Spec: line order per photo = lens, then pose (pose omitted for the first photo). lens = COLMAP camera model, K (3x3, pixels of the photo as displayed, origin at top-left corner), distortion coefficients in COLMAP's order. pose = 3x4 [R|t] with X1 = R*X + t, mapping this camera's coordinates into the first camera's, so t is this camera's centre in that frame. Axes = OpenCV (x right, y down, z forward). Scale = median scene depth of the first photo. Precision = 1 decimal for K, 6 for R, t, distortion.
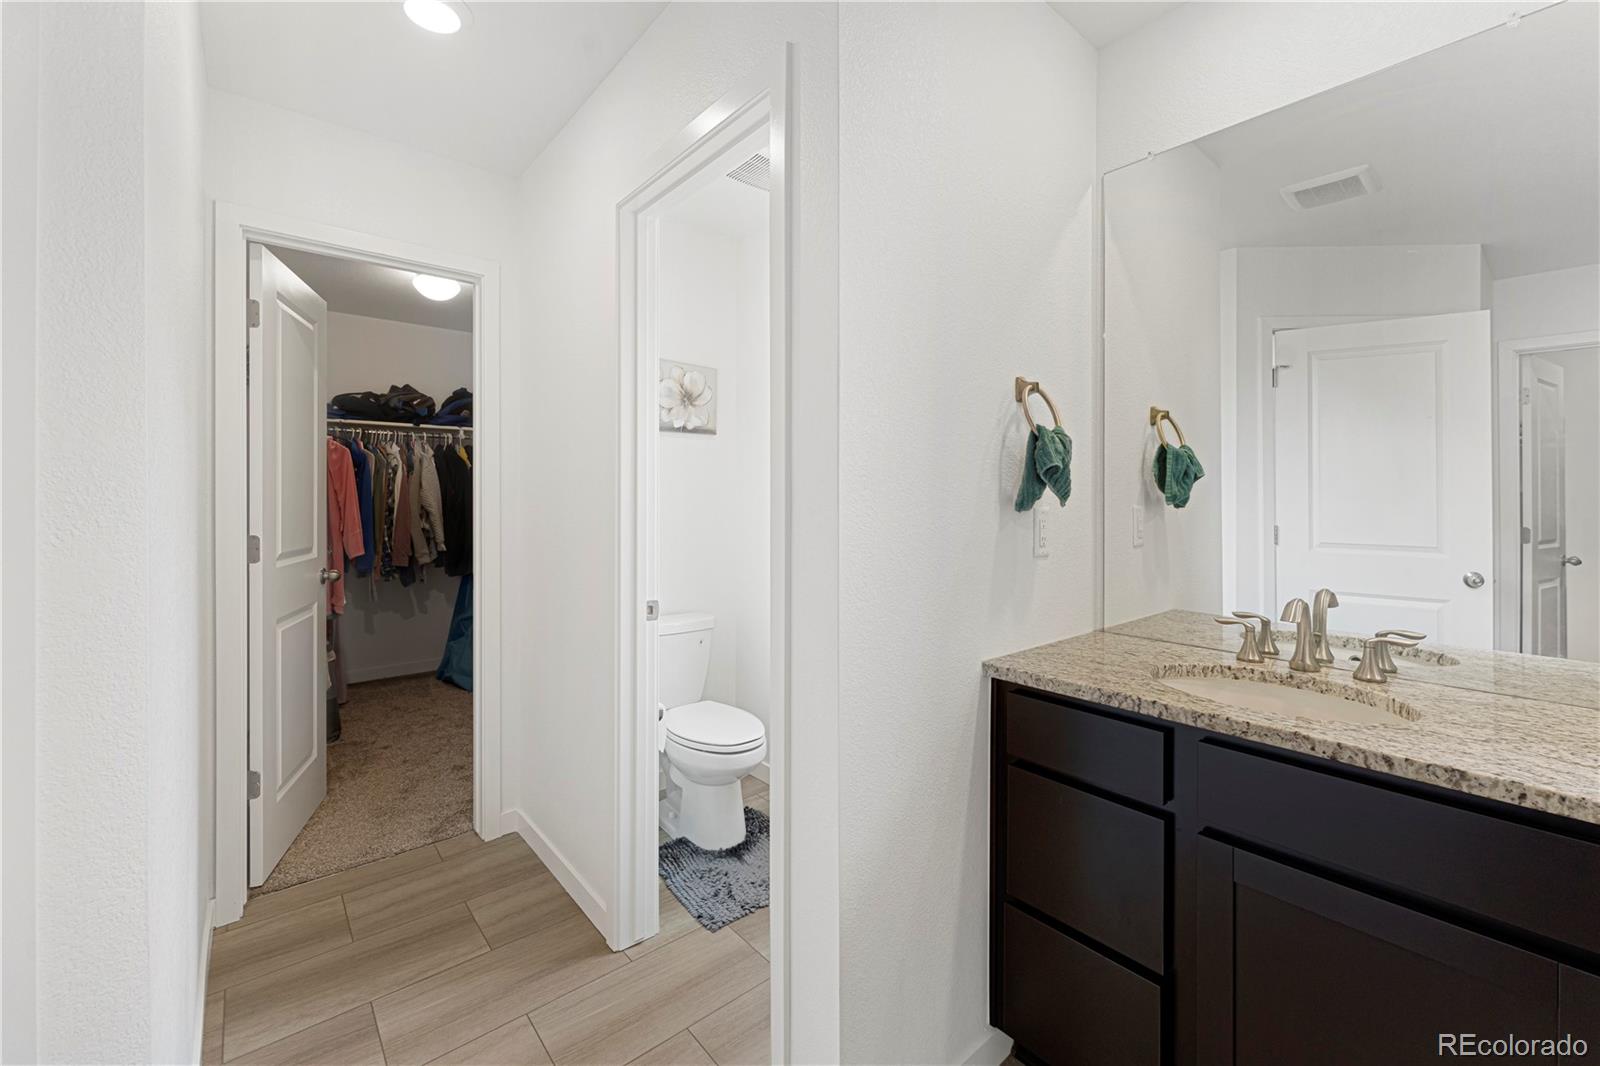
lens RADIAL K [[672.9, 0, 789.4], [0, 672.9, 504.4], [0, 0, 1]] dist [-0.001057, 0.000023]
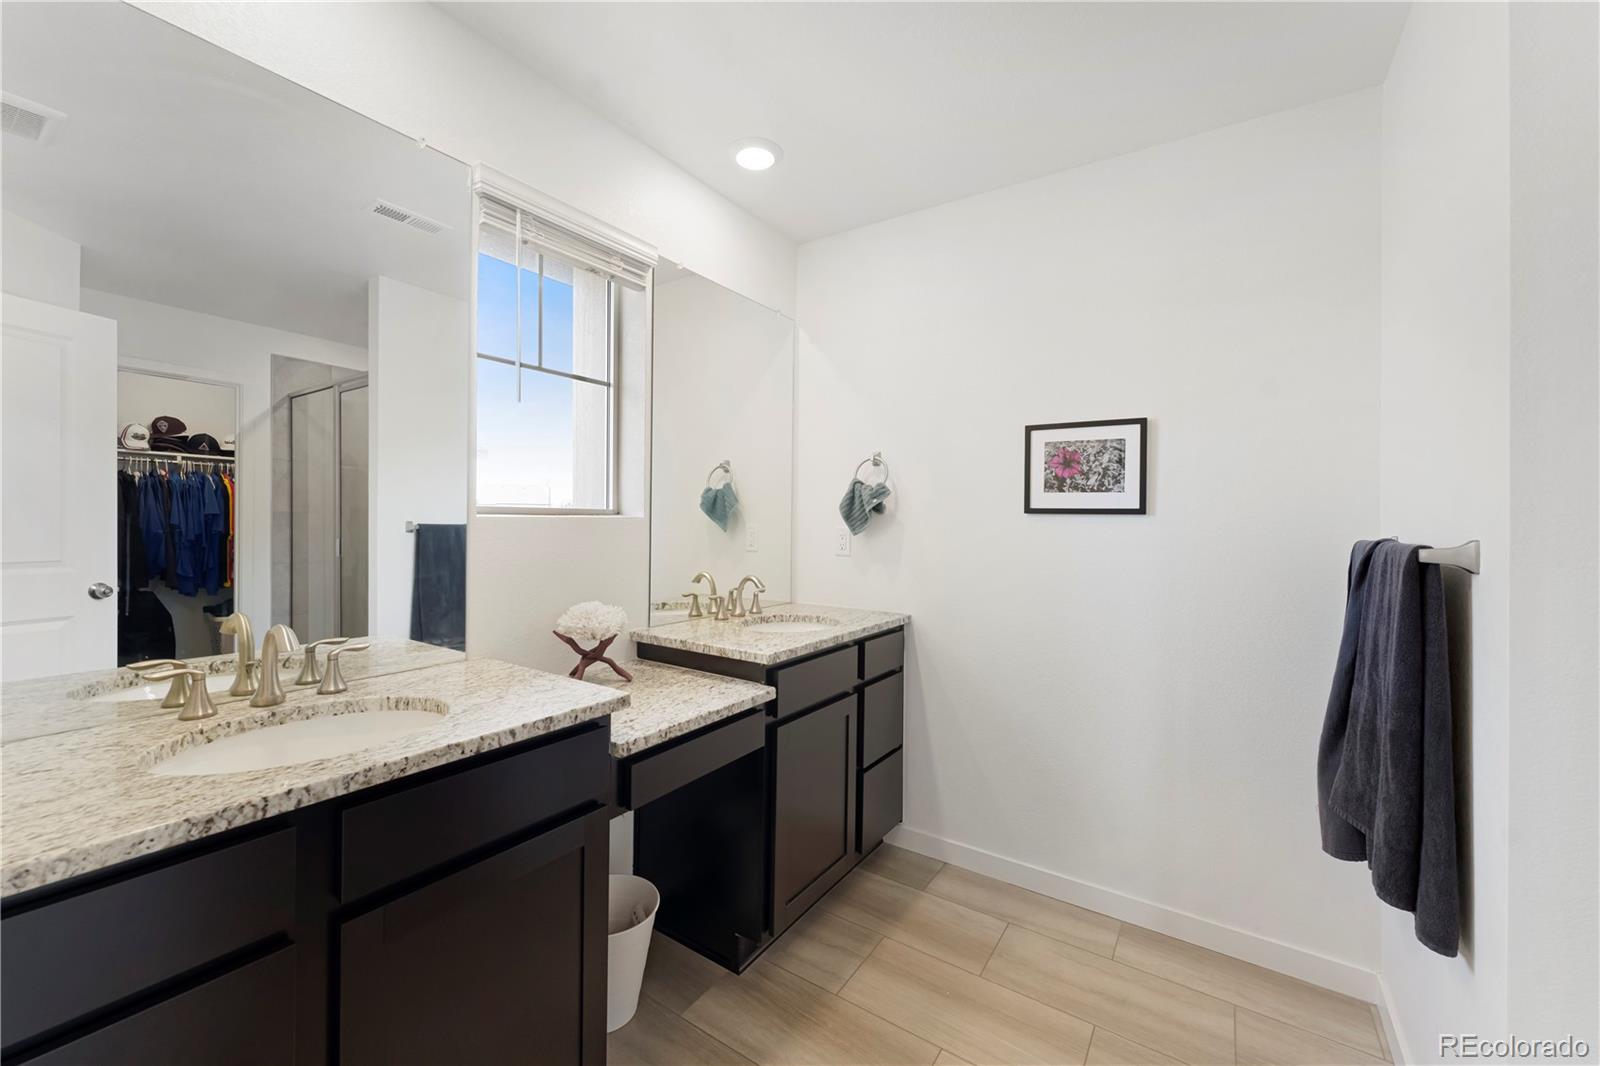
lens RADIAL K [[608.4, 0, 802.7], [0, 608.4, 513.6], [0, 0, 1]] dist [-0.000534, -0.000131]
pose [[-0.261731, 0.000541, 0.965141, -0.208431], [-0.006319, 0.999977, -0.002274, -0.011110], [-0.965120, -0.006694, -0.261722, 0.526530]]
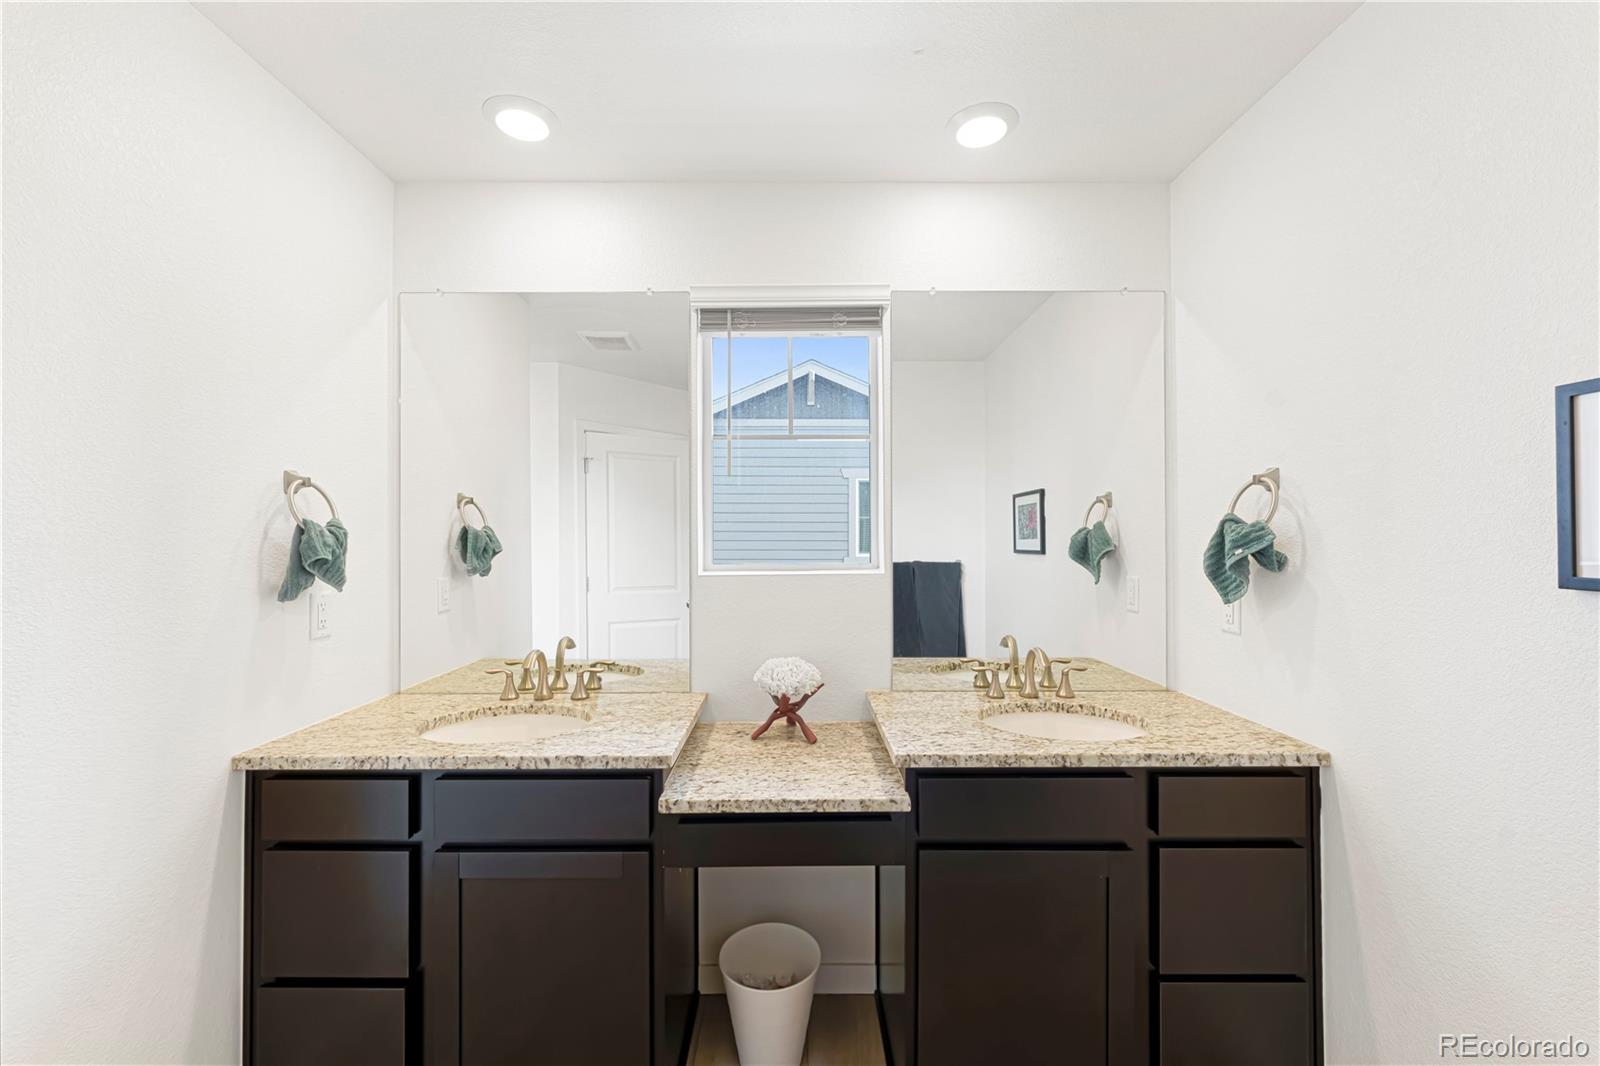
lens RADIAL K [[613.0, 0, 817.3], [0, 613.0, 532.9], [0, 0, 1]] dist [0.000586, 0.000025]
pose [[0.623728, 0.003960, 0.781631, 0.117792], [0.006483, 0.999927, -0.010239, -0.082800], [-0.781614, 0.011454, 0.623657, -0.247656]]
